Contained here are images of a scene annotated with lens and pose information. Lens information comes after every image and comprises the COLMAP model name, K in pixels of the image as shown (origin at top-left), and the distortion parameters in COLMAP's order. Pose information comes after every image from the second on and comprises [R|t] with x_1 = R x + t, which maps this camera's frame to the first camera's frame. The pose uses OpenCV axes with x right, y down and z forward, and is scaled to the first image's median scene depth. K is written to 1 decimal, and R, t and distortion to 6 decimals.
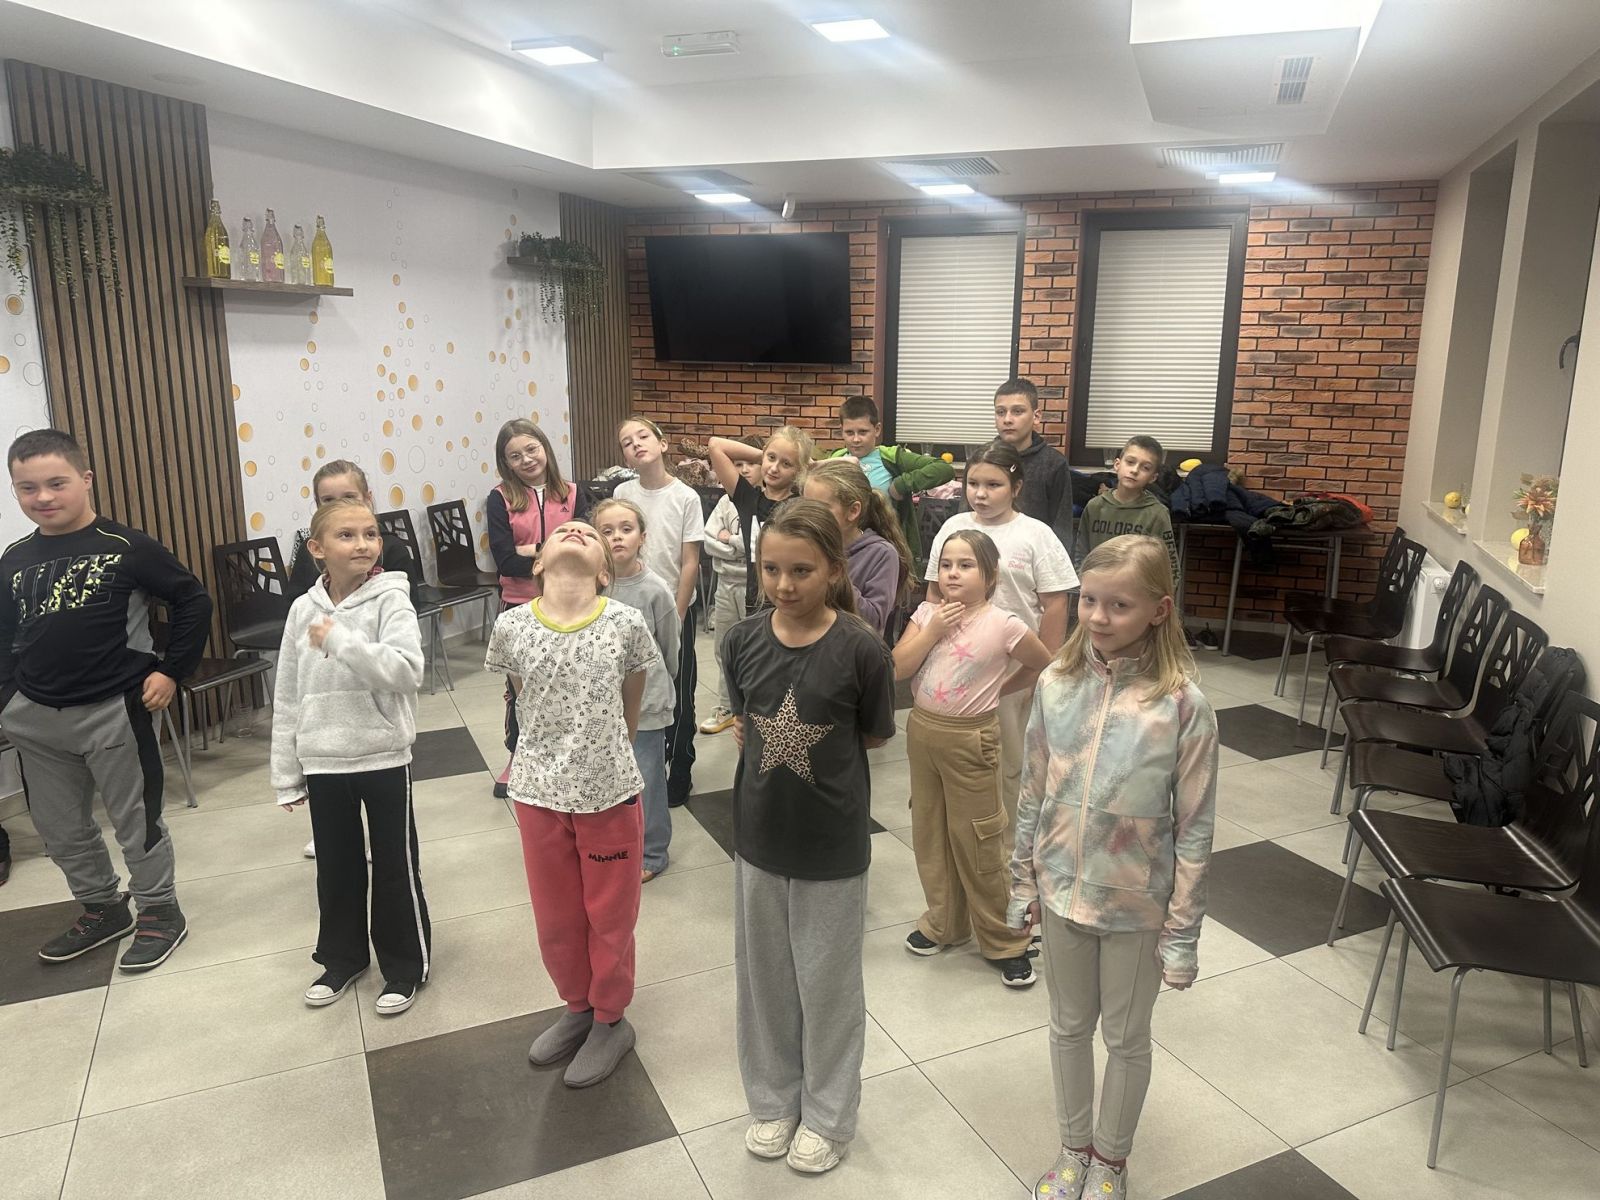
lens RADIAL K [[1124.4, 0, 800.0], [0, 1124.4, 600.0], [0, 0, 1]] dist [0.001672, -0.002721]
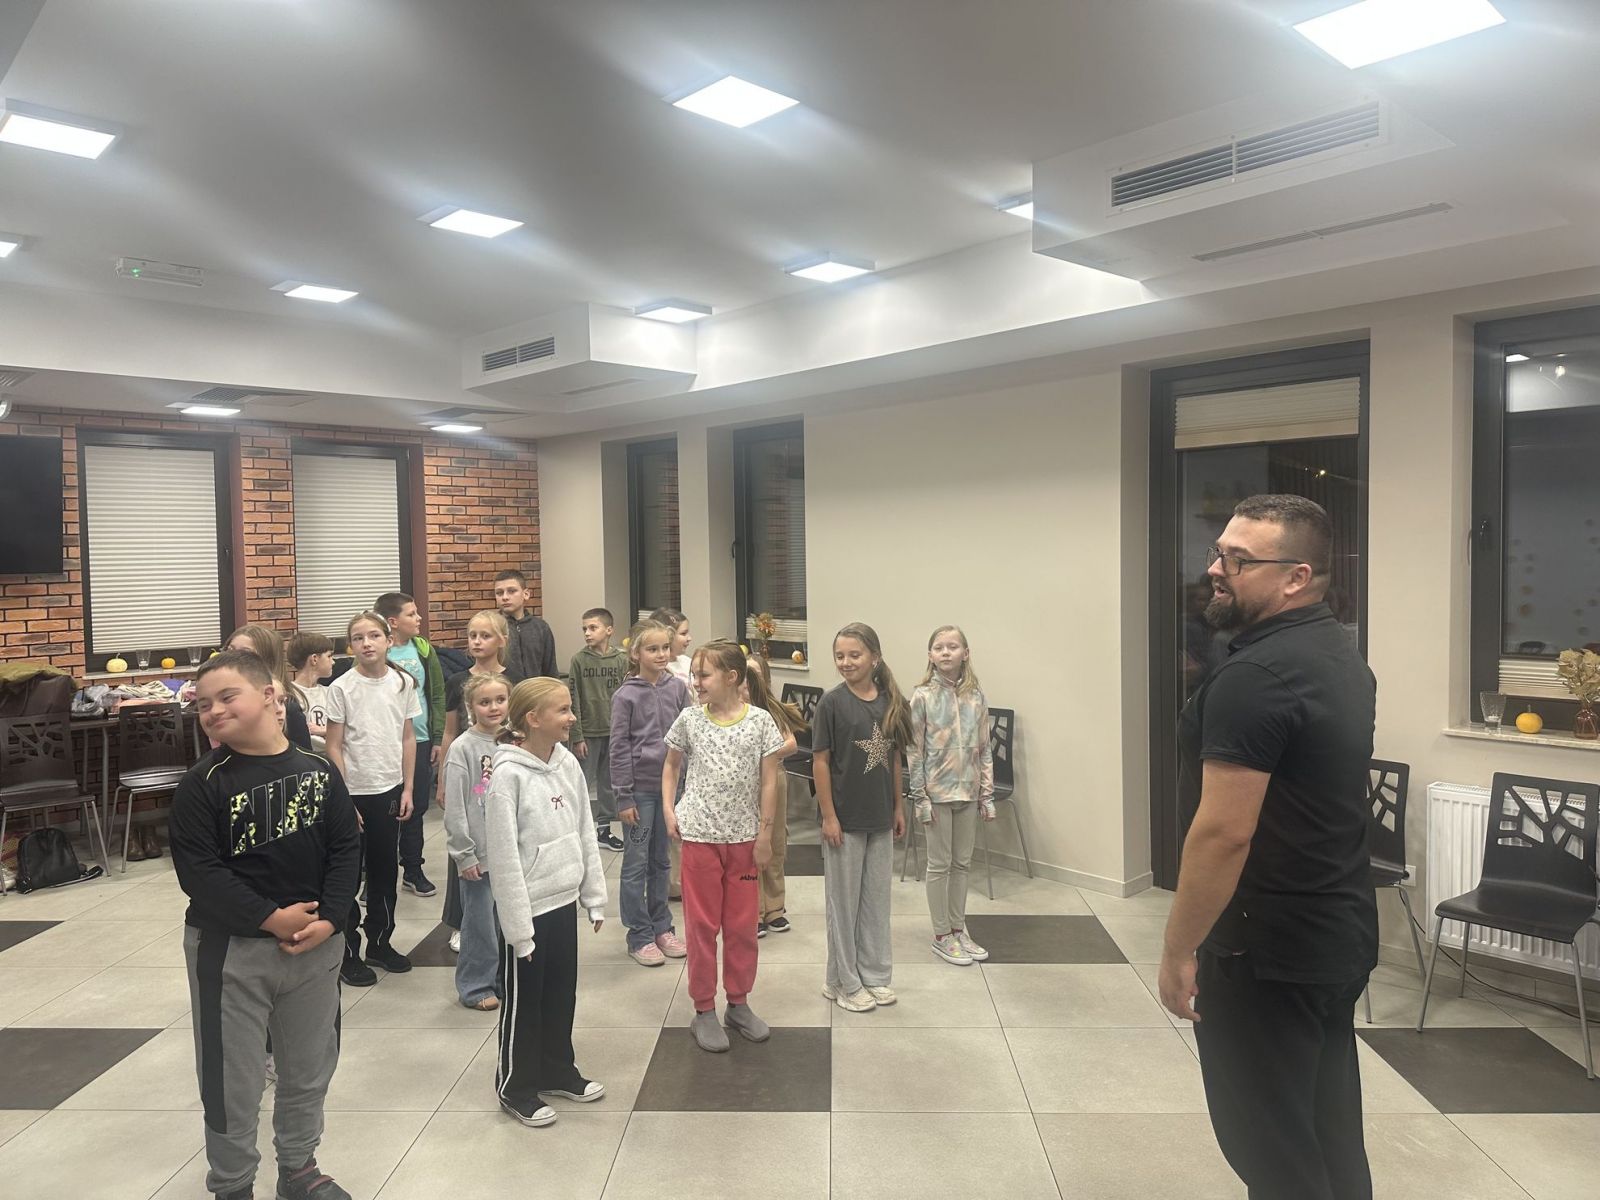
lens RADIAL K [[1124.4, 0, 800.0], [0, 1124.4, 600.0], [0, 0, 1]] dist [0.001672, -0.002721]
pose [[0.447543, -0.049551, 0.892889, -0.572872], [0.208373, 0.976758, -0.050237, -0.017131], [-0.869647, 0.208537, 0.447466, 0.069840]]
